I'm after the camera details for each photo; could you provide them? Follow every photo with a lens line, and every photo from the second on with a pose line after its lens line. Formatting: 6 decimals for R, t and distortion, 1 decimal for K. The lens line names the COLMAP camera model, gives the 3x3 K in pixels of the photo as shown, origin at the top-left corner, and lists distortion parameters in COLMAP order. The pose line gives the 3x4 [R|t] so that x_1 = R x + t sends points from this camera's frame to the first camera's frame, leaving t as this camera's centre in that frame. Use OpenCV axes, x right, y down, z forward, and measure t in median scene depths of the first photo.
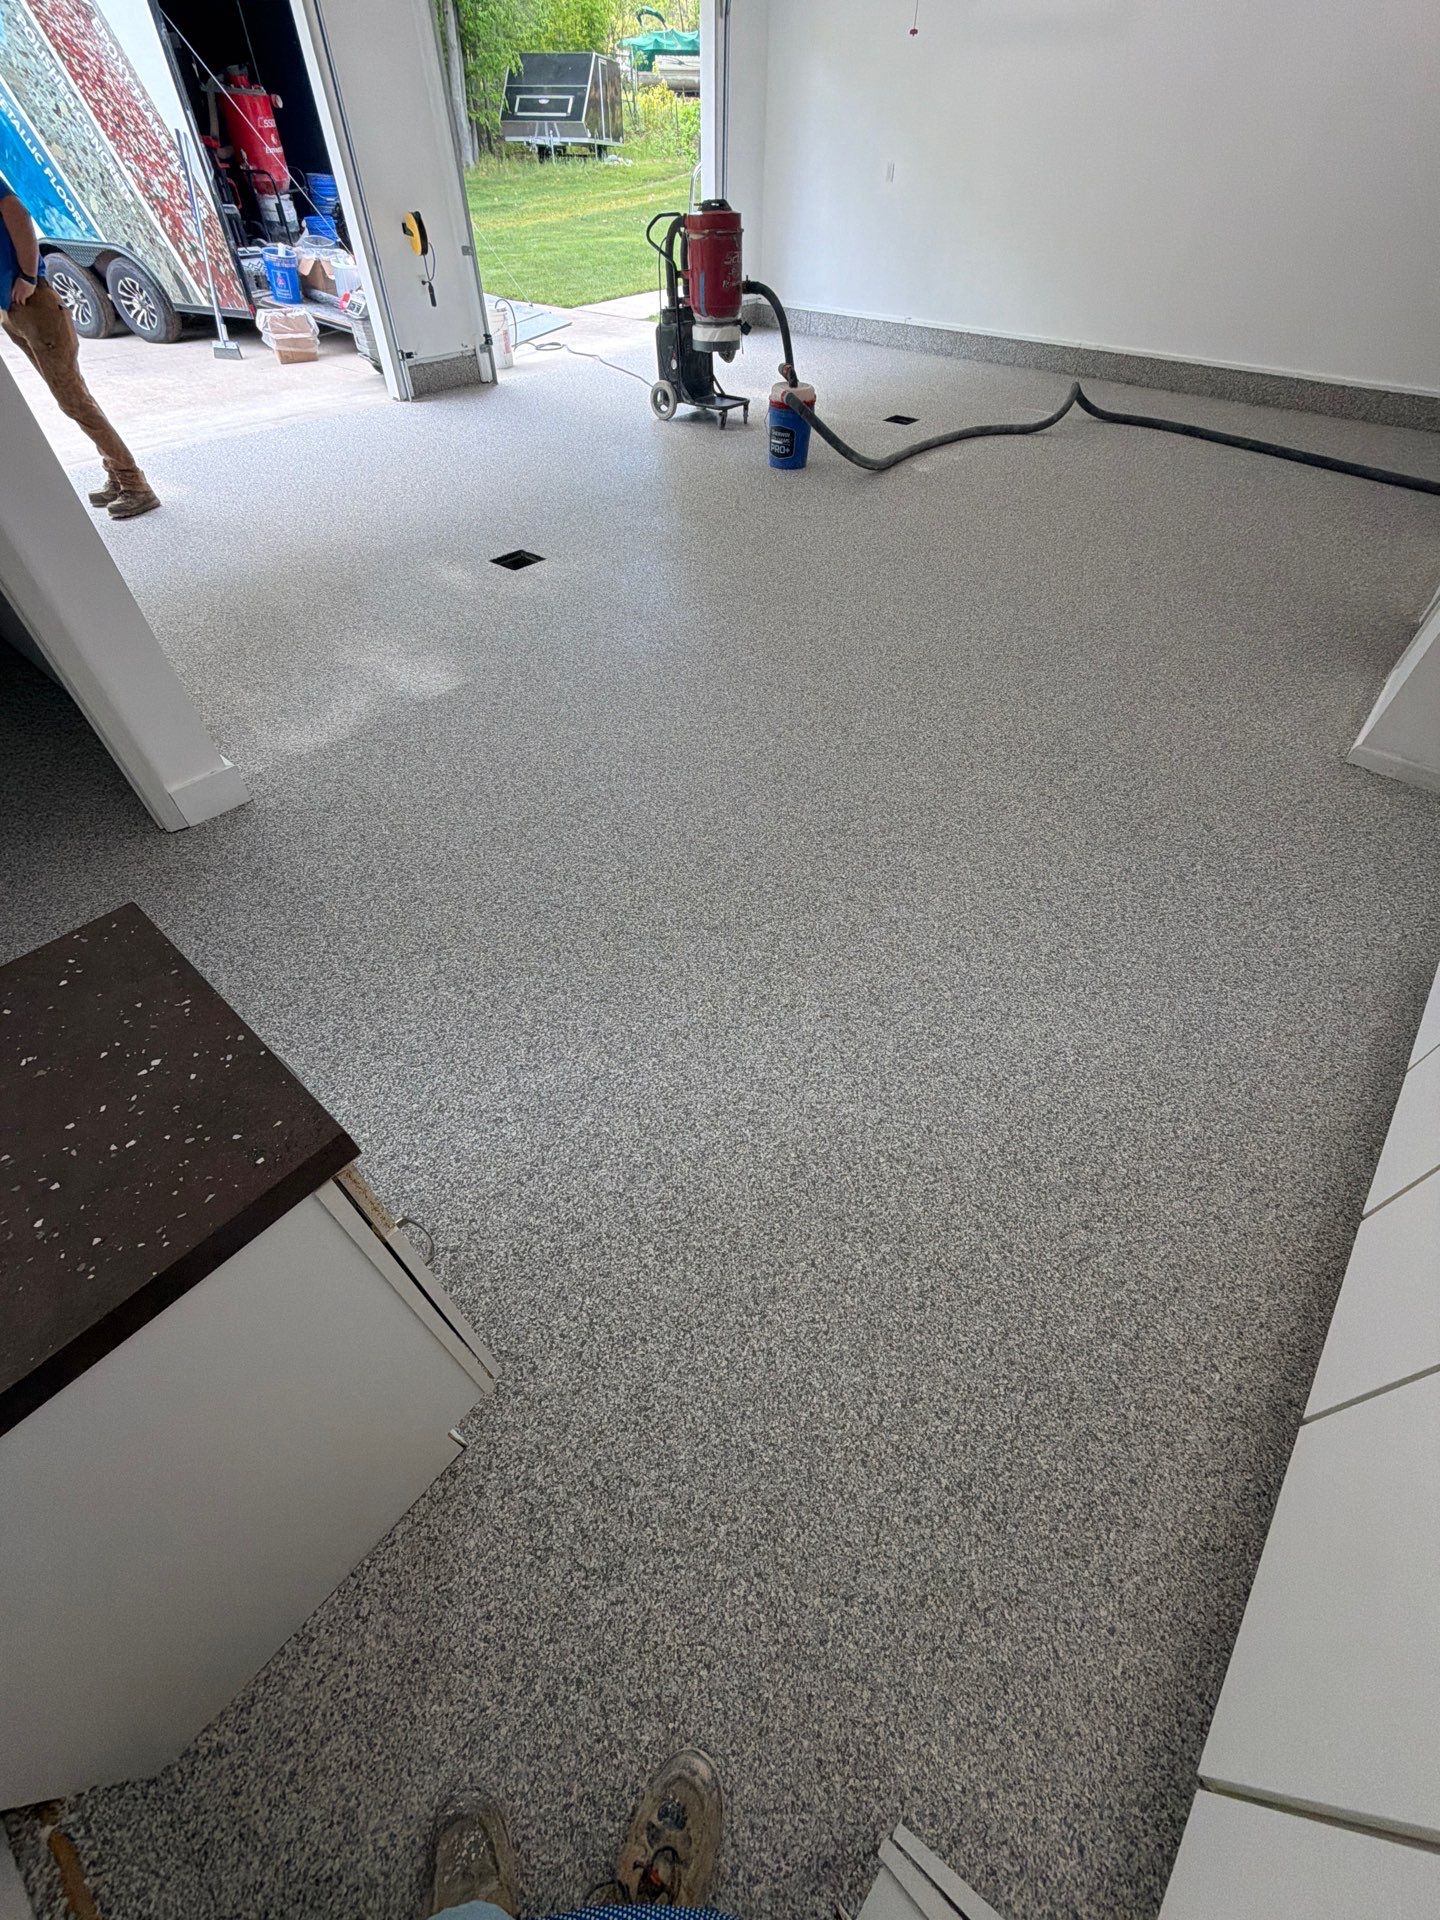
lens RADIAL K [[764.0, 0, 716.1], [0, 764.0, 956.7], [0, 0, 1]] dist [-0.001490, 0.000288]
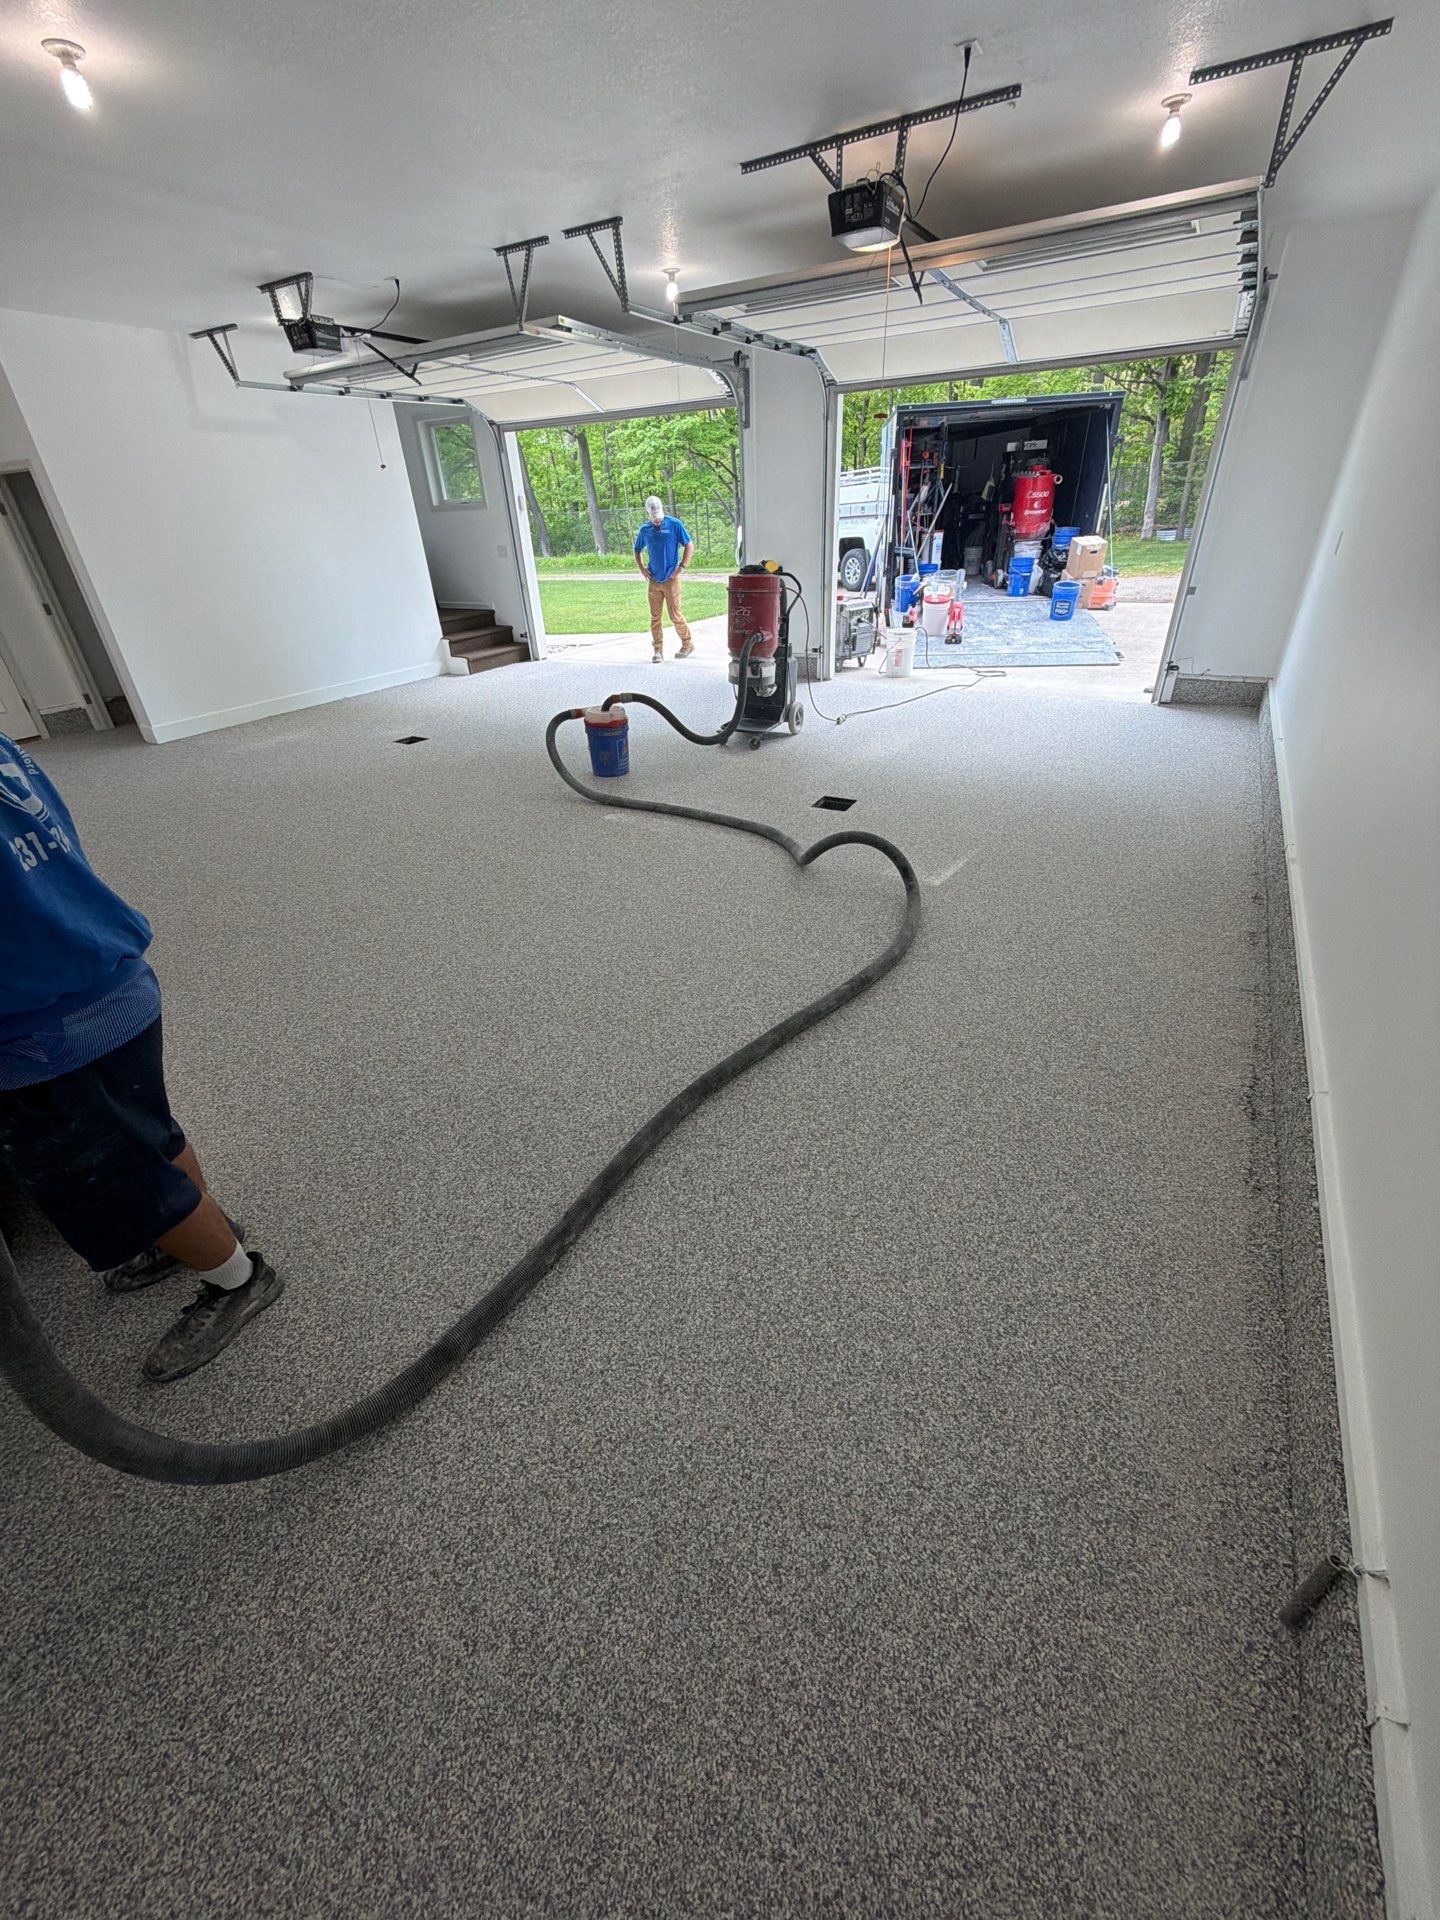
lens RADIAL K [[734.5, 0, 723.7], [0, 734.5, 927.2], [0, 0, 1]] dist [-0.000011, 0.000094]
pose [[0.204102, 0.474806, -0.856097, 0.885933], [-0.693495, 0.687357, 0.215883, -0.673798], [0.690947, 0.549636, 0.469566, 0.620999]]
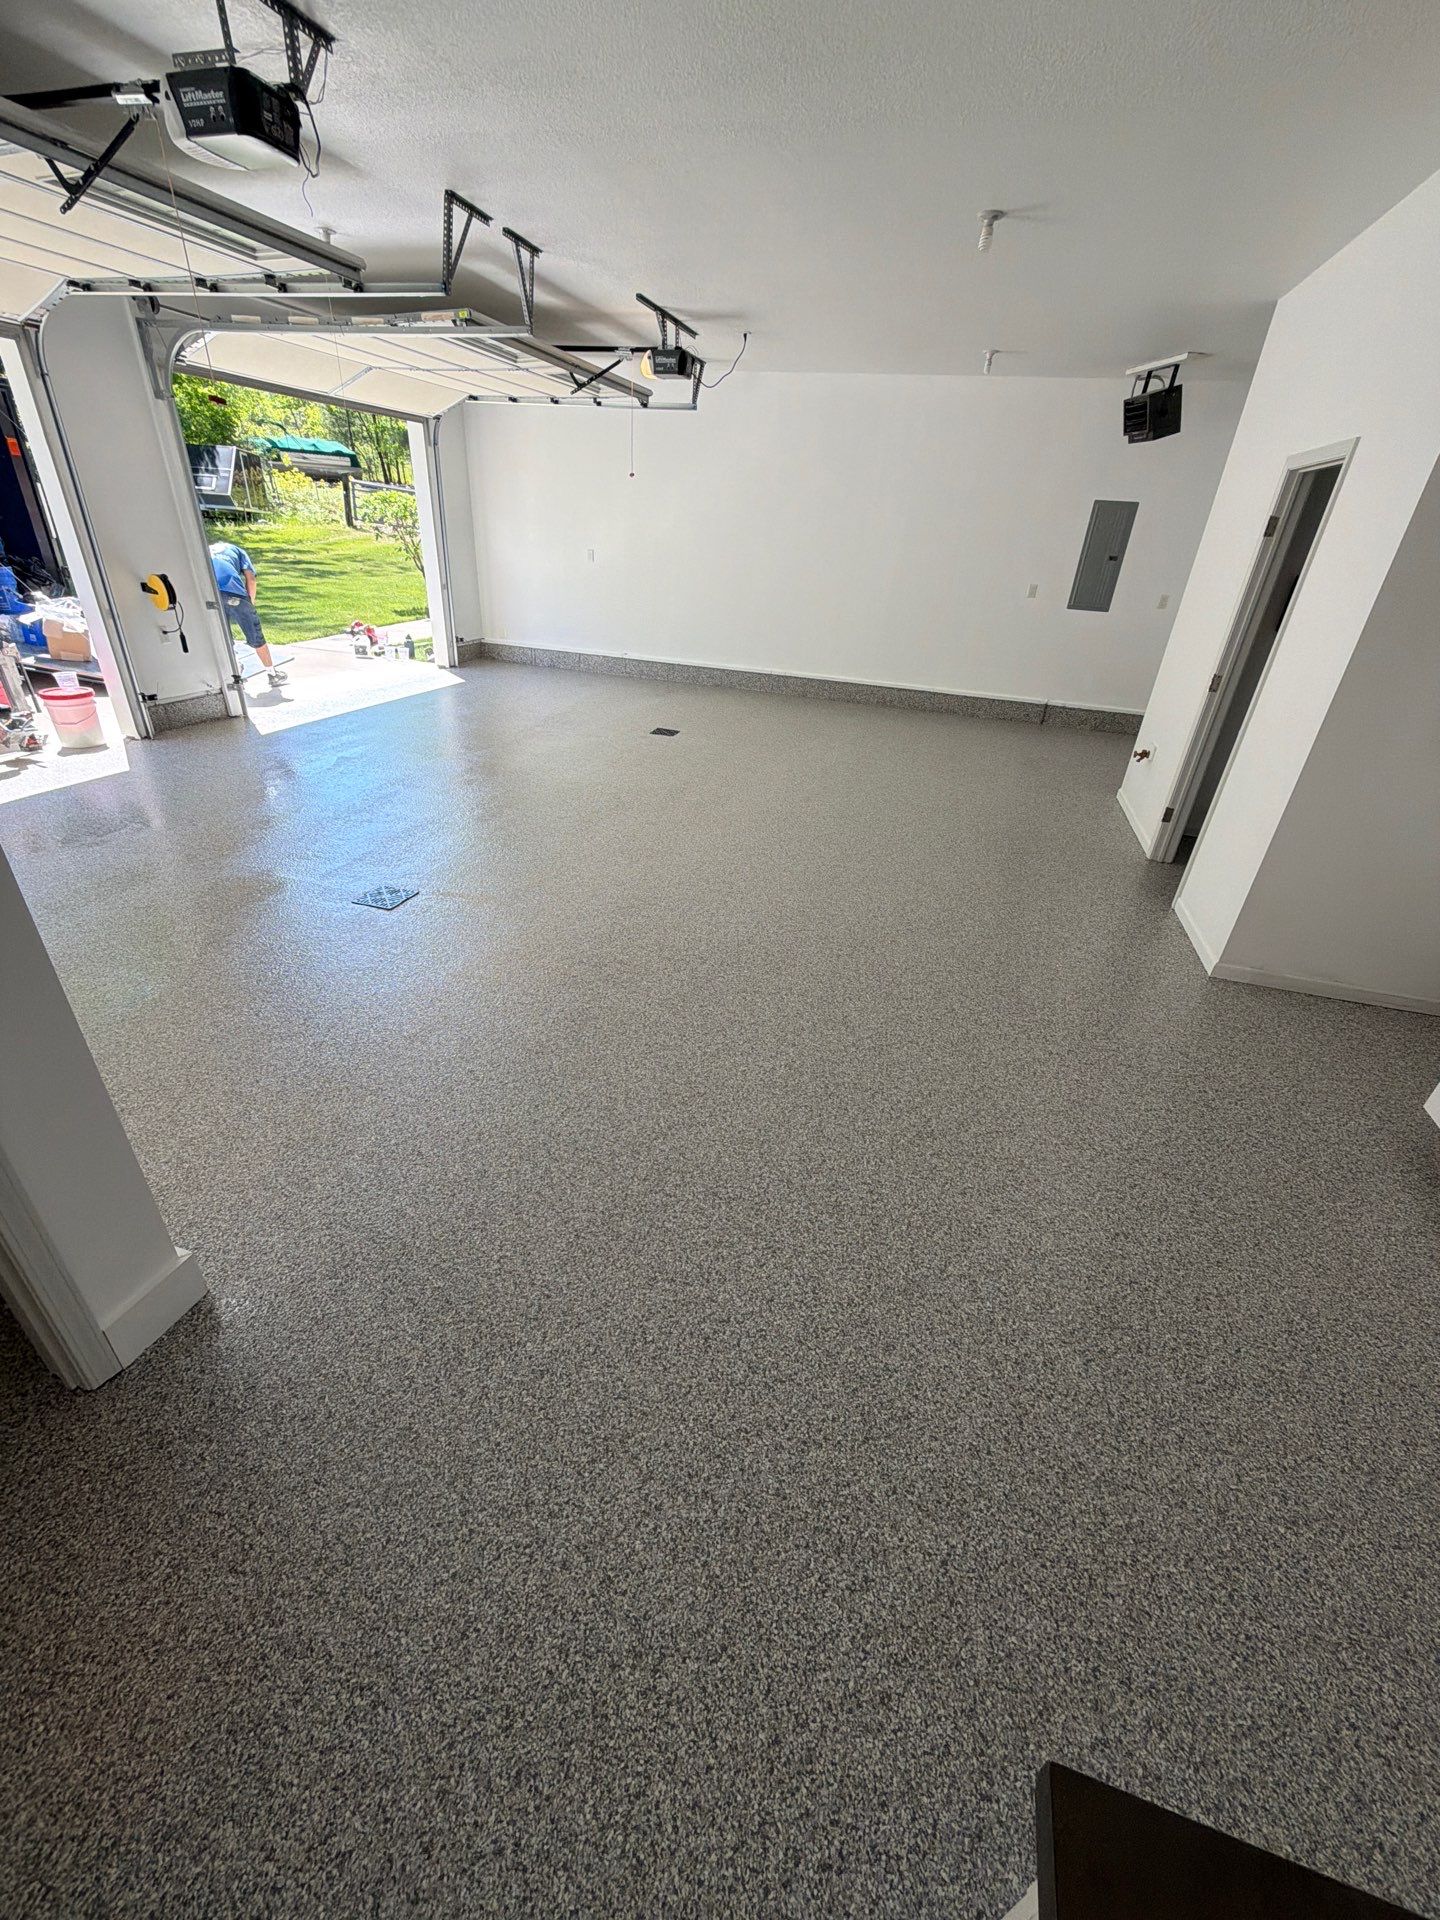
lens RADIAL K [[764.0, 0, 716.1], [0, 764.0, 956.7], [0, 0, 1]] dist [-0.001490, 0.000288]
pose [[0.914254, -0.156774, 0.373579, -0.175654], [0.260396, 0.933797, -0.245392, -0.088598], [-0.310376, 0.321630, 0.894551, 0.058841]]
